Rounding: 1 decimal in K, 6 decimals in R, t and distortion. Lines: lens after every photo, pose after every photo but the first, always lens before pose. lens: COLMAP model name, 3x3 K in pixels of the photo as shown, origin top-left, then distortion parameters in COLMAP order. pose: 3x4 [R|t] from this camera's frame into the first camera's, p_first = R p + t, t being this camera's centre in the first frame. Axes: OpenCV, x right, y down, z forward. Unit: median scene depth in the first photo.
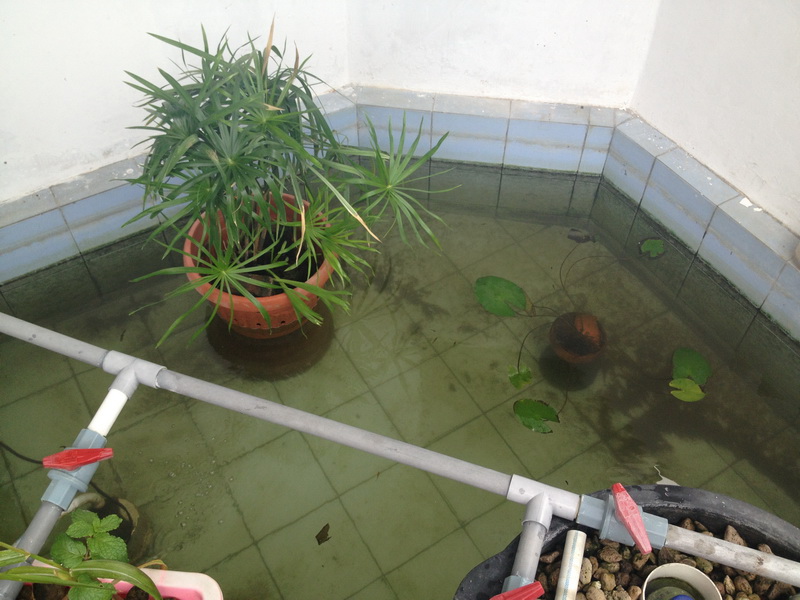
lens RADIAL K [[764.7, 0, 402.0], [0, 764.7, 298.9], [0, 0, 1]] dist [0.012230, 0.000000]
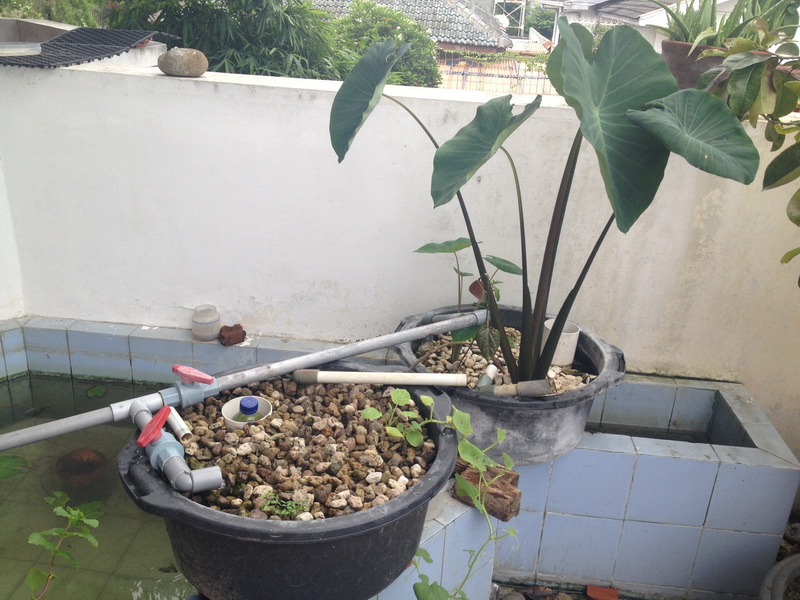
lens RADIAL K [[764.7, 0, 406.4], [0, 764.7, 305.2], [0, 0, 1]] dist [0.012230, 0.000000]
pose [[0.605360, -0.281216, 0.744619, -0.258984], [0.569338, 0.806742, -0.158183, 0.297424], [-0.556232, 0.519697, 0.648476, -0.166936]]
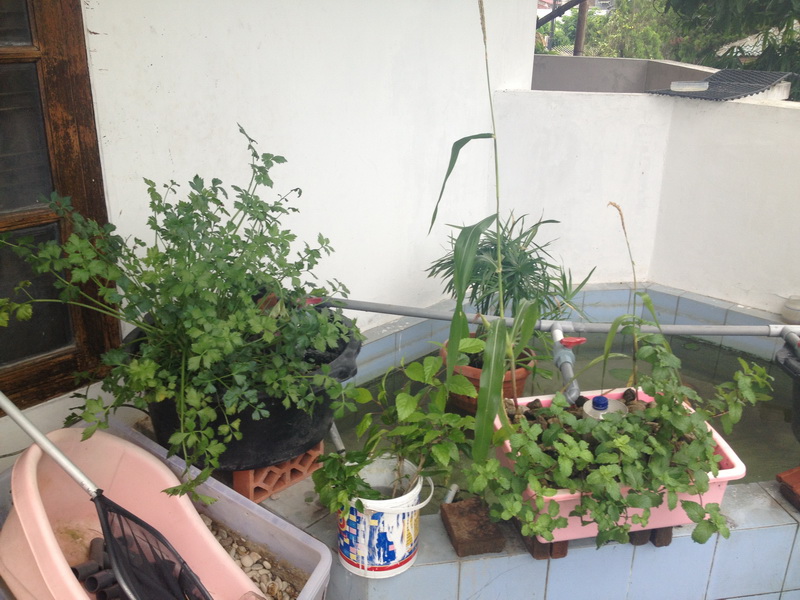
lens RADIAL K [[764.7, 0, 397.9], [0, 764.7, 300.5], [0, 0, 1]] dist [0.012230, 0.000000]
pose [[0.970657, -0.089407, 0.223229, -0.627629], [0.183666, 0.874844, -0.448235, 0.451829], [-0.155215, 0.476082, 0.865595, -0.355829]]
